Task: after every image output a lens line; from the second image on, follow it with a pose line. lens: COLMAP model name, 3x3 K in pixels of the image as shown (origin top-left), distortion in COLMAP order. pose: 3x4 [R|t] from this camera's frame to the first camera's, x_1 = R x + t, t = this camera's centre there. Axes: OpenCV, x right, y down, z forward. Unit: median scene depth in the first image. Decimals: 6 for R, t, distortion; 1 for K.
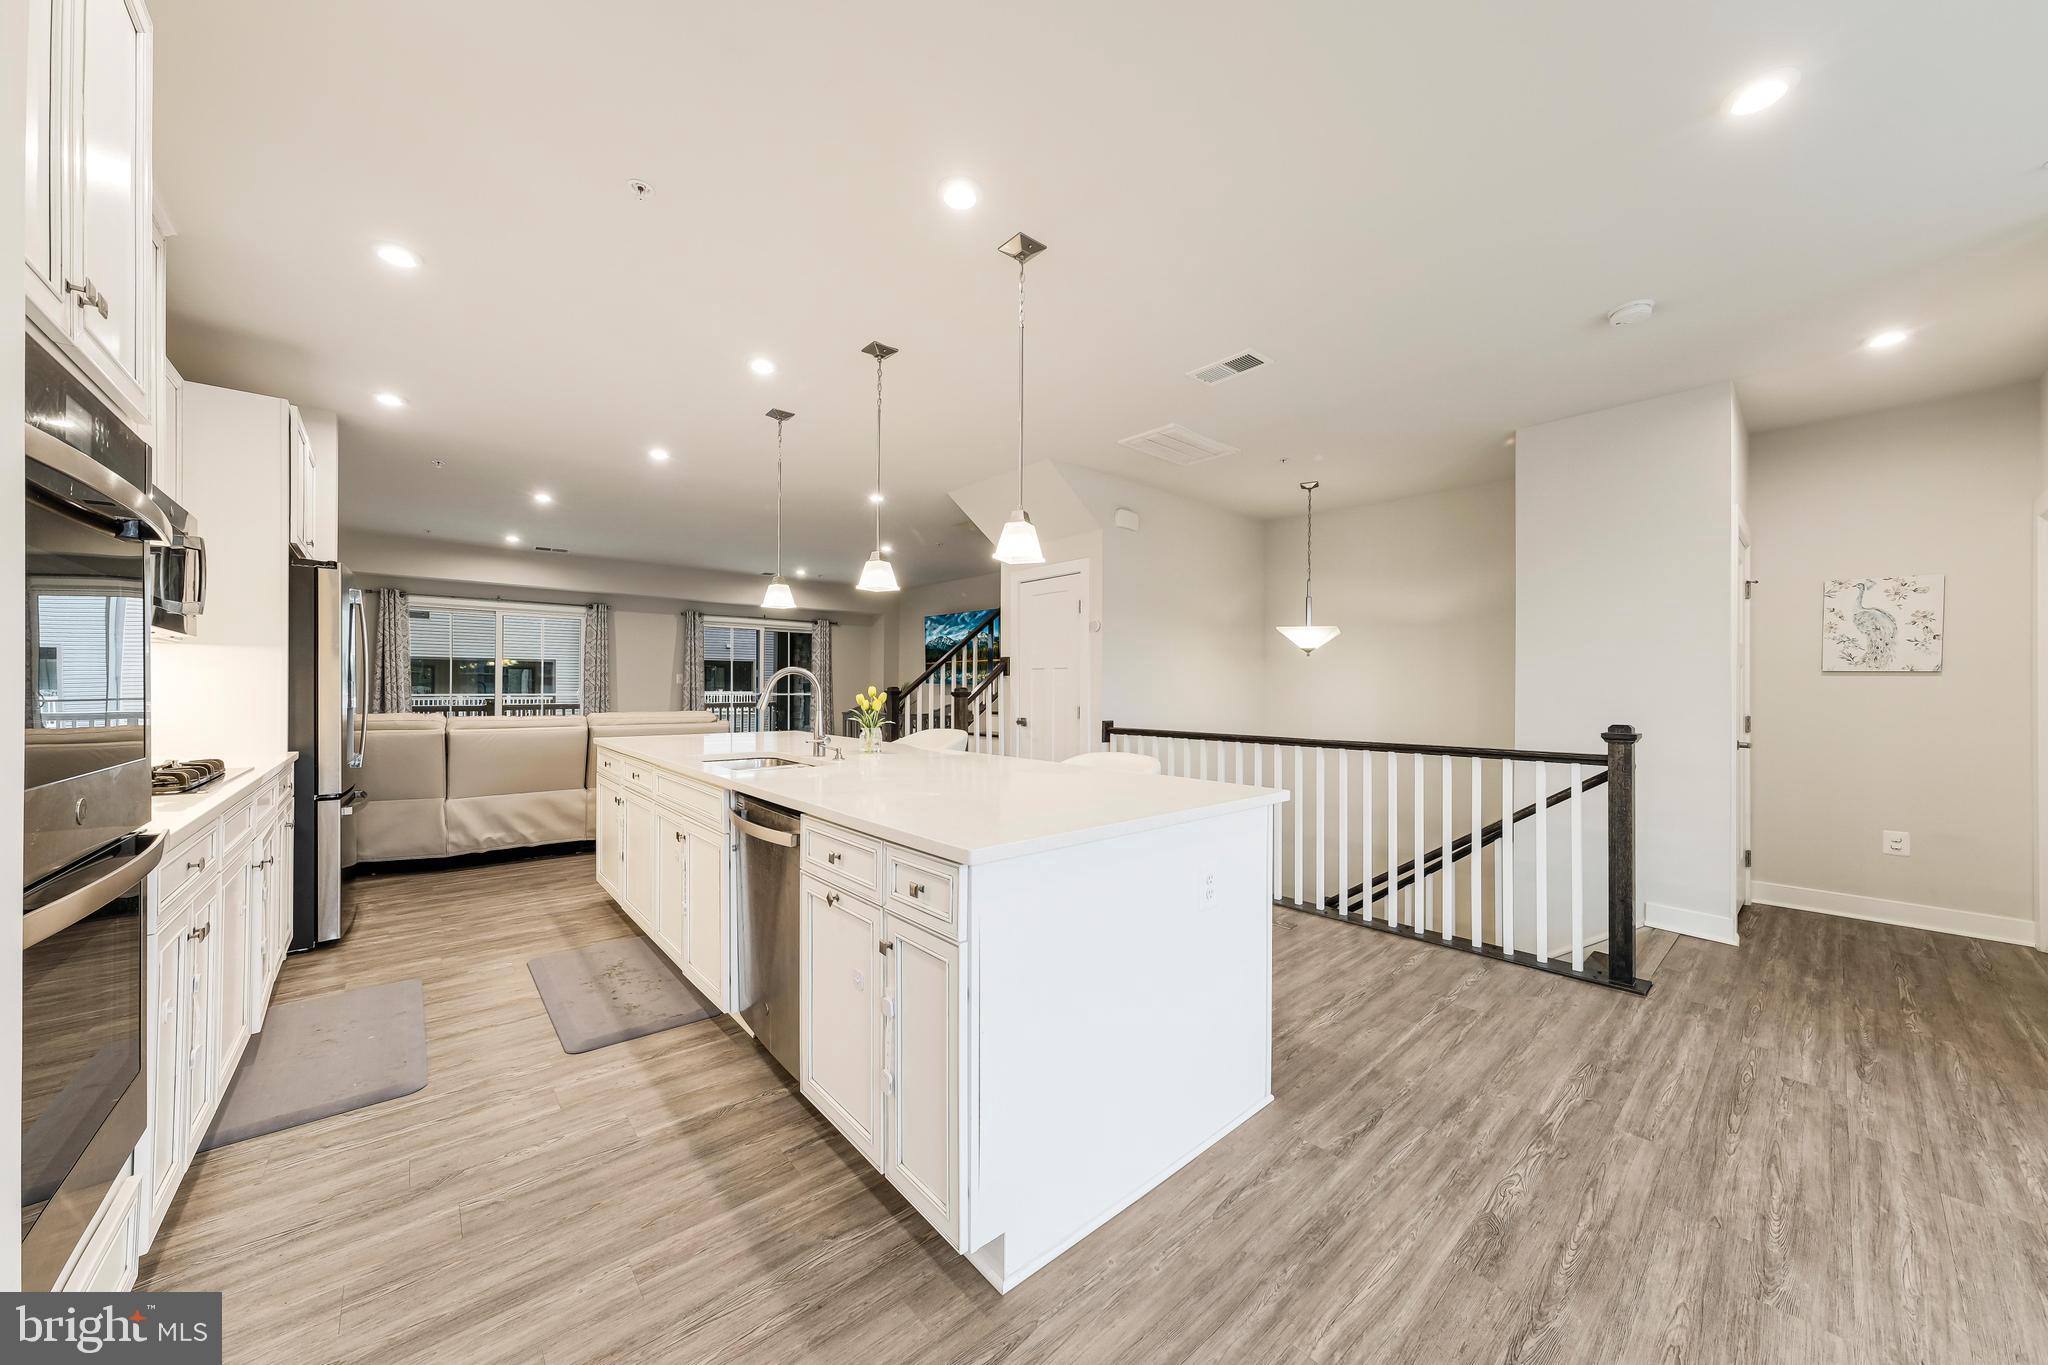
lens RADIAL K [[722.1, 0, 1002.8], [0, 722.1, 688.9], [0, 0, 1]] dist [-0.000426, 0.000085]
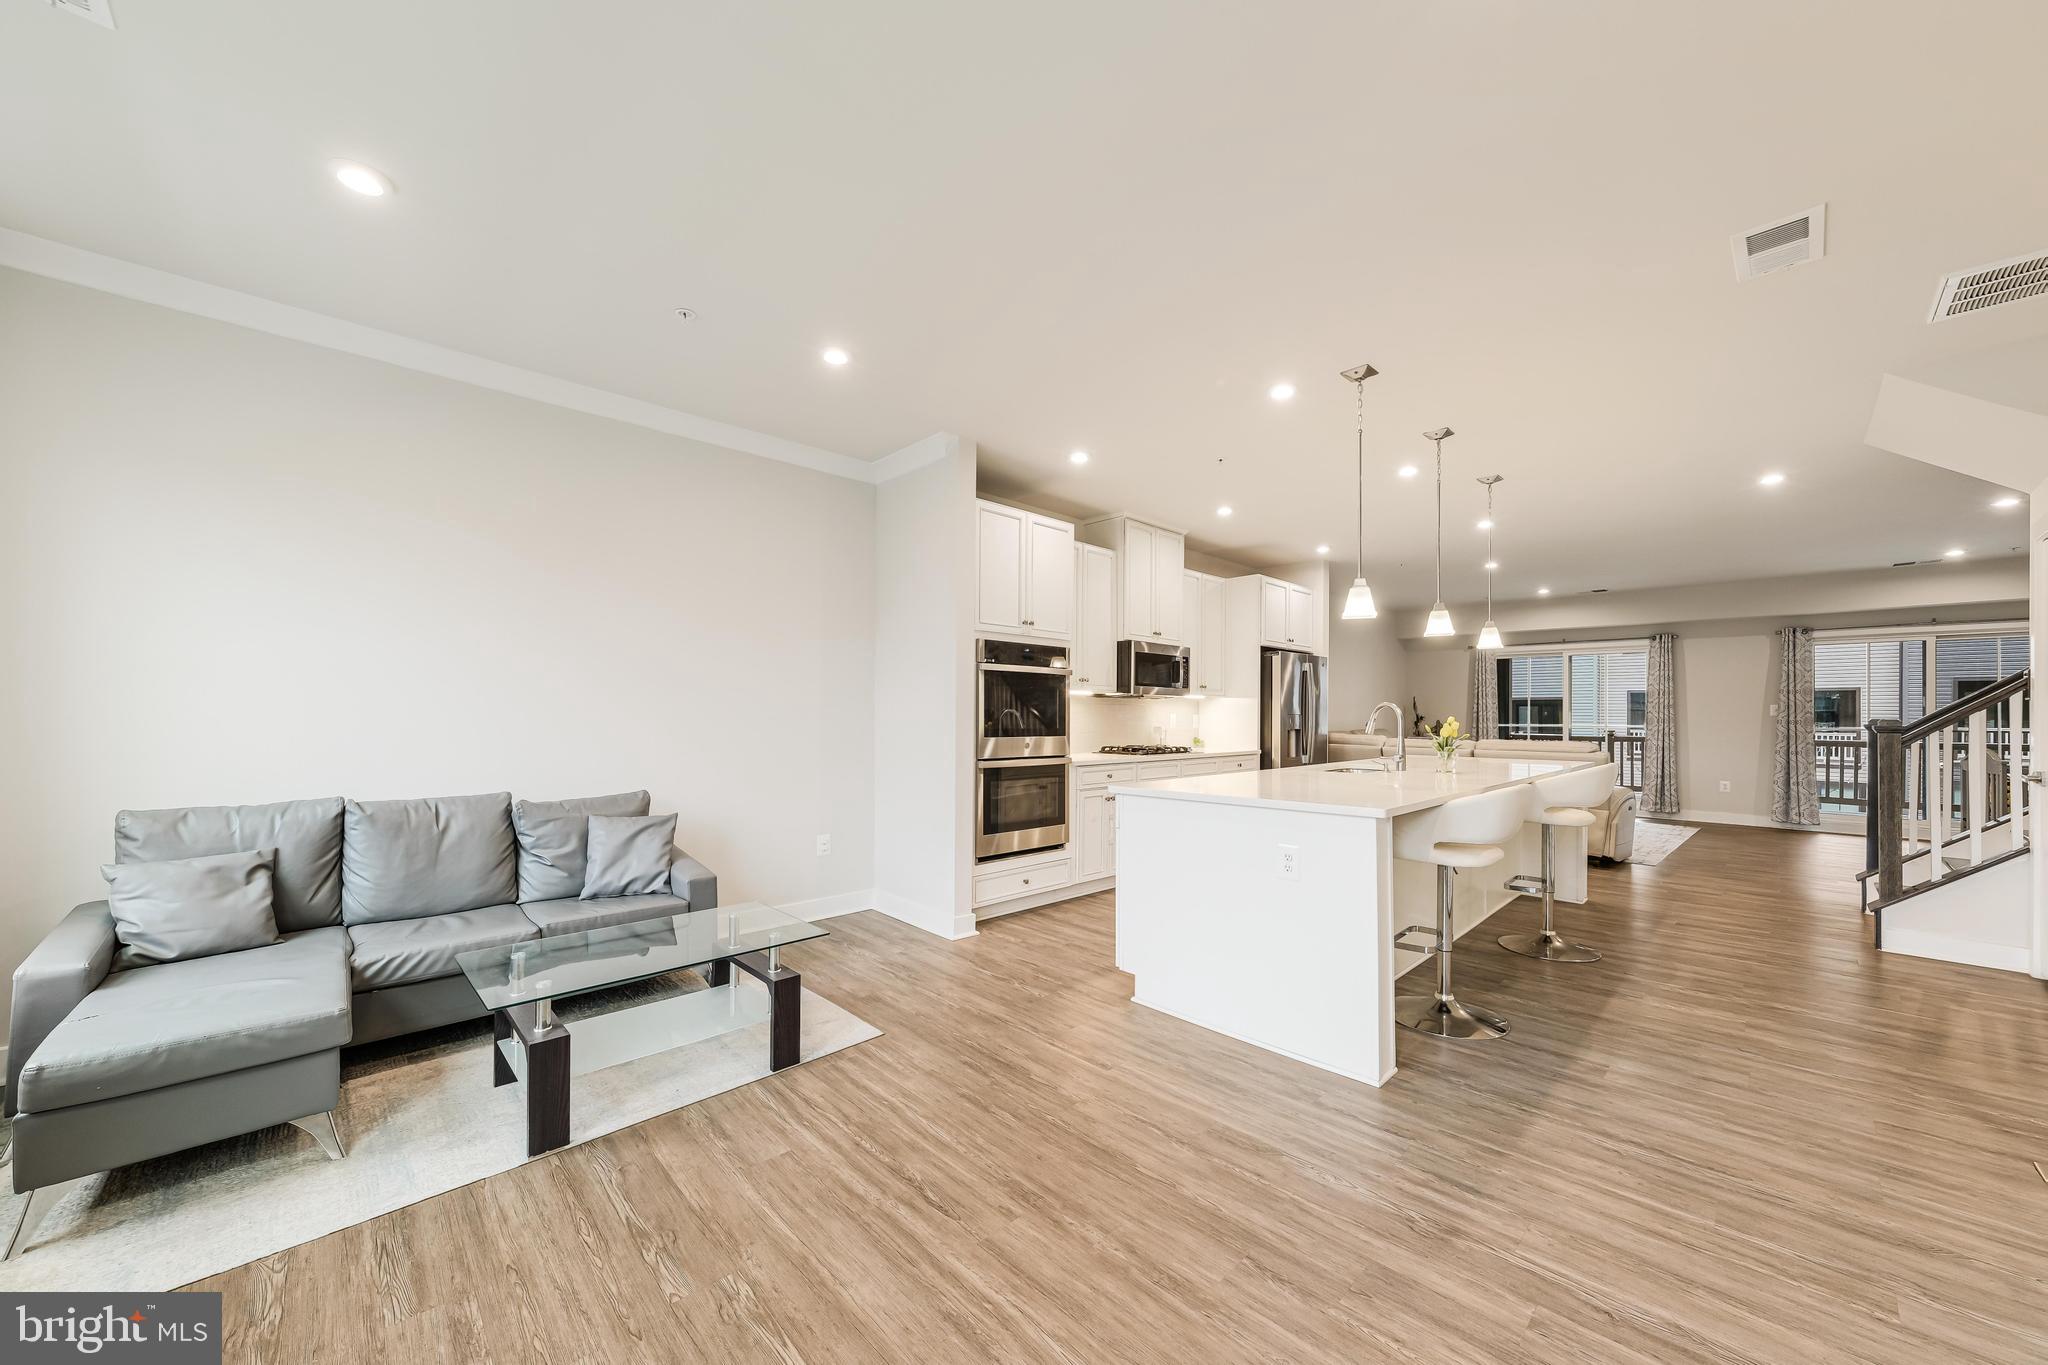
lens RADIAL K [[734.1, 0, 1034.2], [0, 734.1, 715.2], [0, 0, 1]] dist [-0.001761, -0.000135]
pose [[0.048334, -0.005239, -0.998818, 0.899056], [-0.006258, 0.999965, -0.005548, 0.004996], [0.998812, 0.006519, 0.048299, 0.253132]]
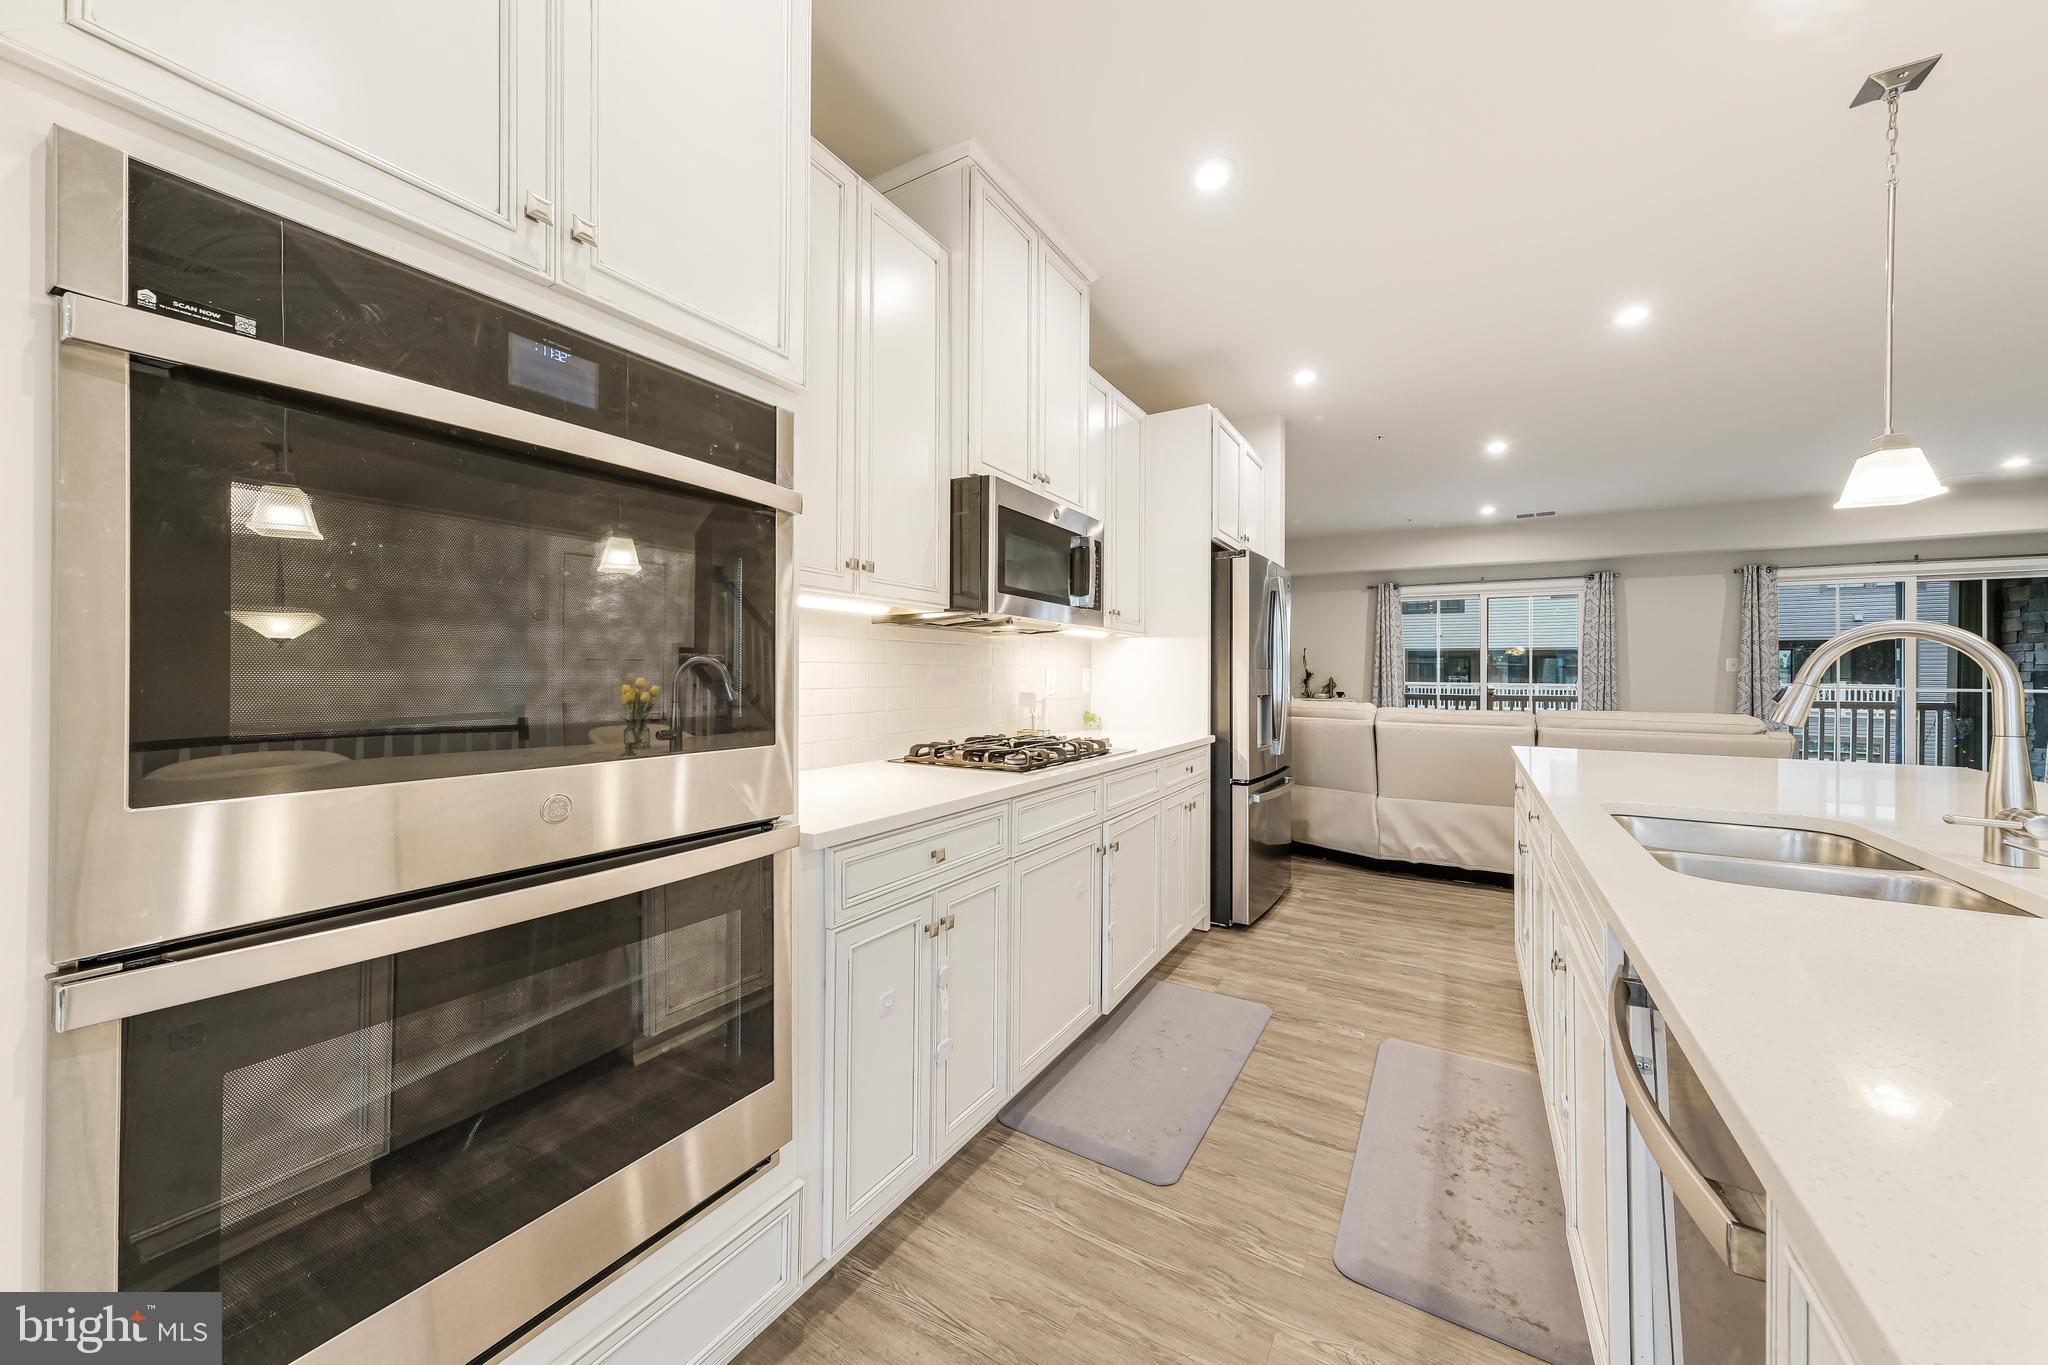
lens RADIAL K [[714.8, 0, 1063.8], [0, 714.8, 670.2], [0, 0, 1]] dist [0.000580, 0.000249]
pose [[0.354745, -0.007522, -0.934933, -0.074576], [-0.004693, 0.999941, -0.009825, 0.003450], [0.934951, 0.007873, 0.354689, 0.382912]]
